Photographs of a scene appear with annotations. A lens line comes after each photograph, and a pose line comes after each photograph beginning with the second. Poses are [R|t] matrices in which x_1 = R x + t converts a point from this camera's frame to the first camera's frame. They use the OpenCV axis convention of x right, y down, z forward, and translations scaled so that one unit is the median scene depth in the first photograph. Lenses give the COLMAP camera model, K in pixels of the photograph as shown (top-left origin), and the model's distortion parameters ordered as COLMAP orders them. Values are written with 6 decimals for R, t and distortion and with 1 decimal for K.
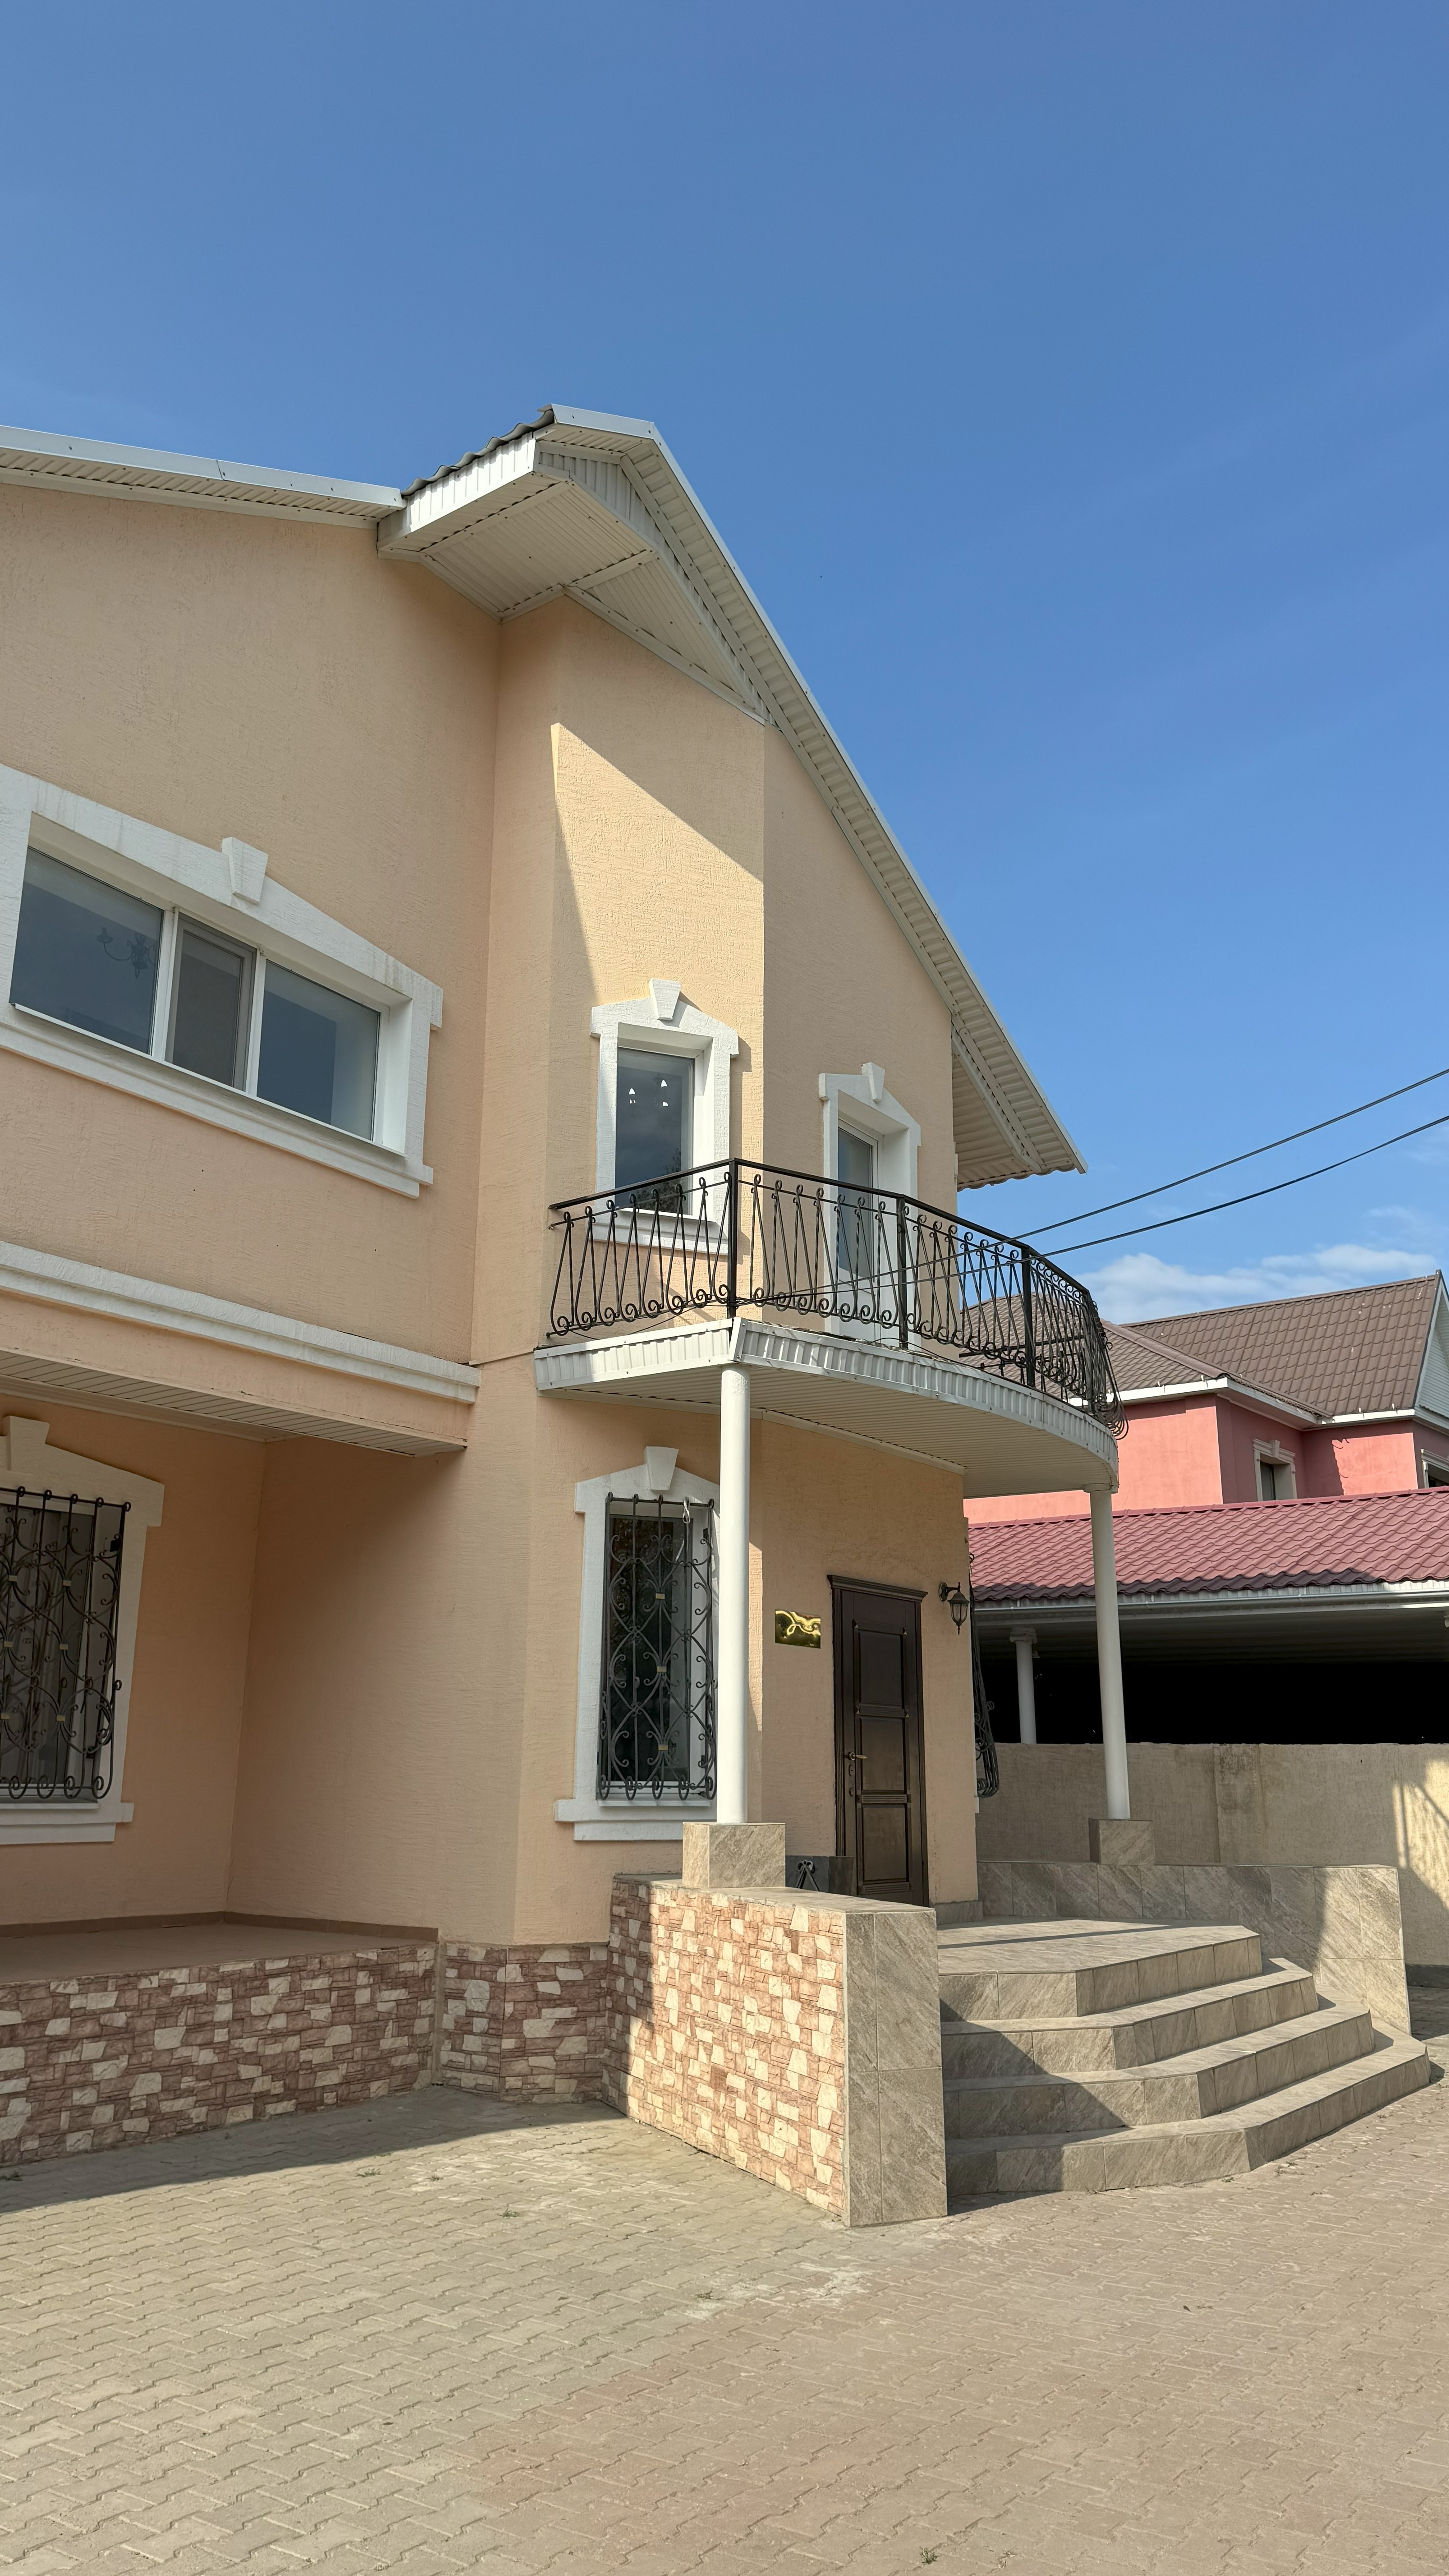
lens RADIAL K [[1777.8, 0, 724.5], [0, 1777.8, 1288.0], [0, 0, 1]] dist [0.178445, -0.293116]
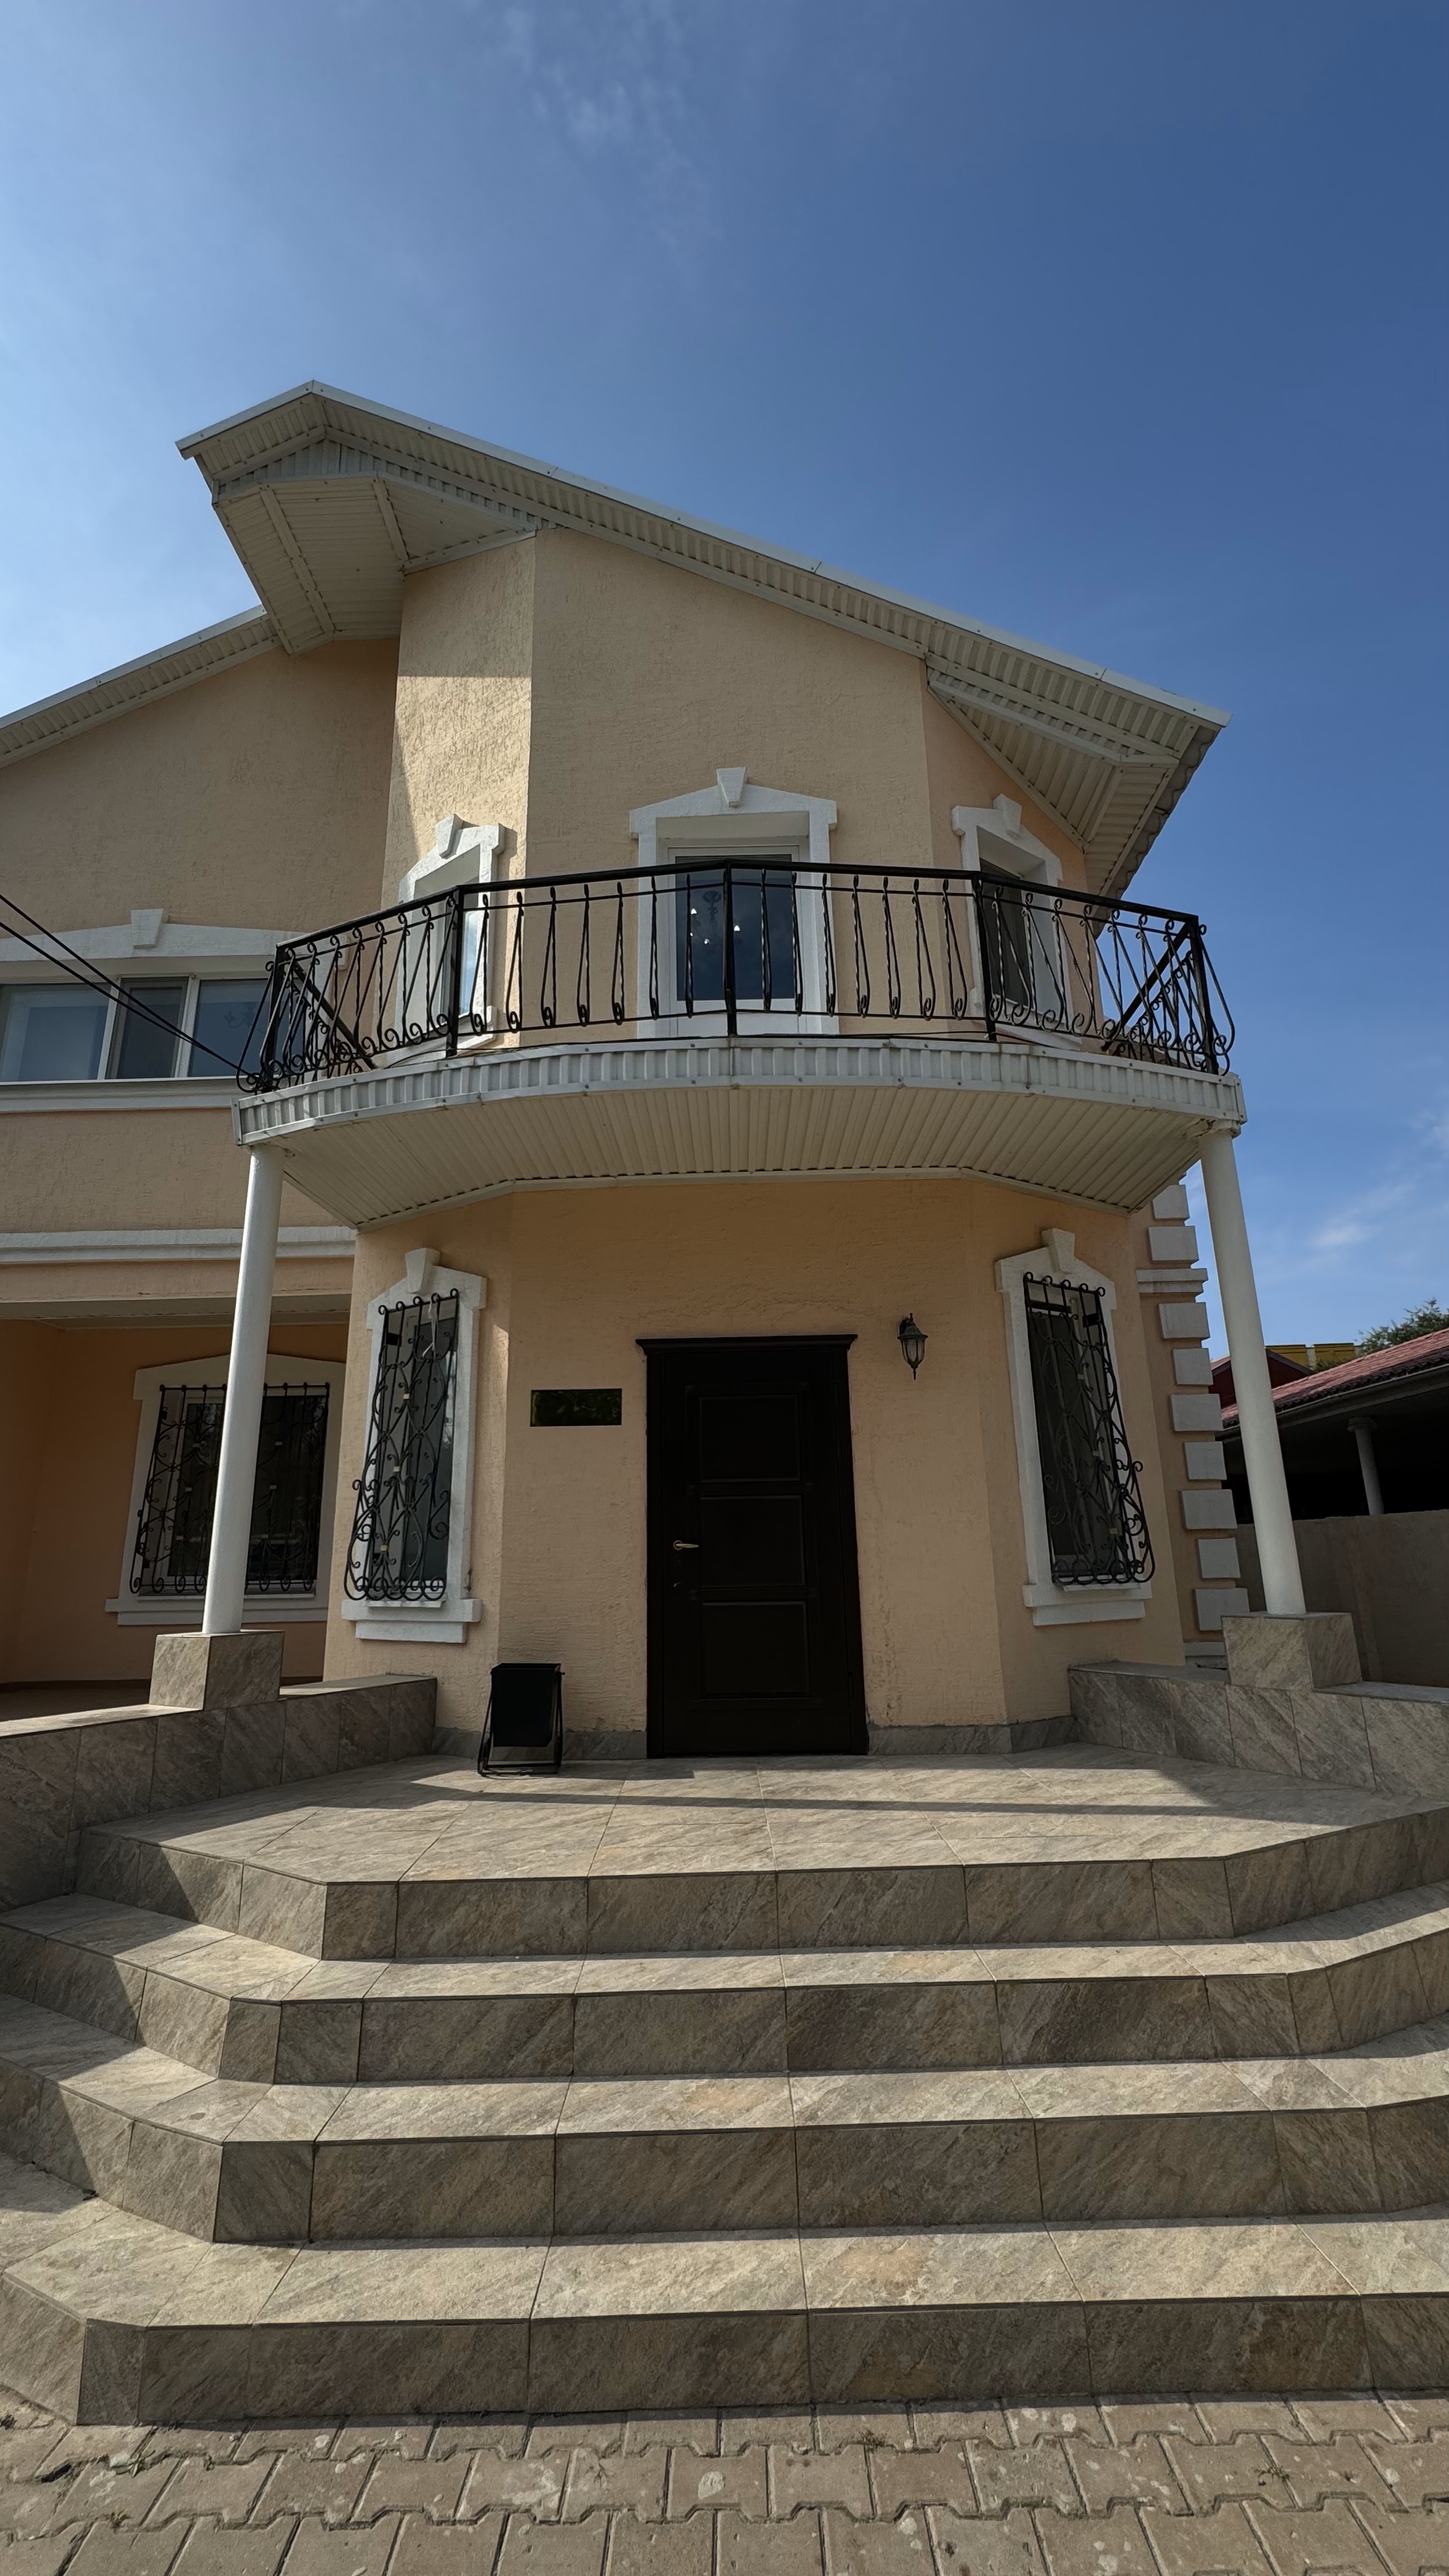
lens RADIAL K [[1024.6, 0, 724.5], [0, 1024.6, 1288.0], [0, 0, 1]] dist [-0.000091, 0.004997]
pose [[0.566249, -0.229421, -0.791661, 0.507271], [0.241923, 0.964438, -0.106452, 0.210771], [0.787931, -0.131243, 0.601615, 0.782054]]
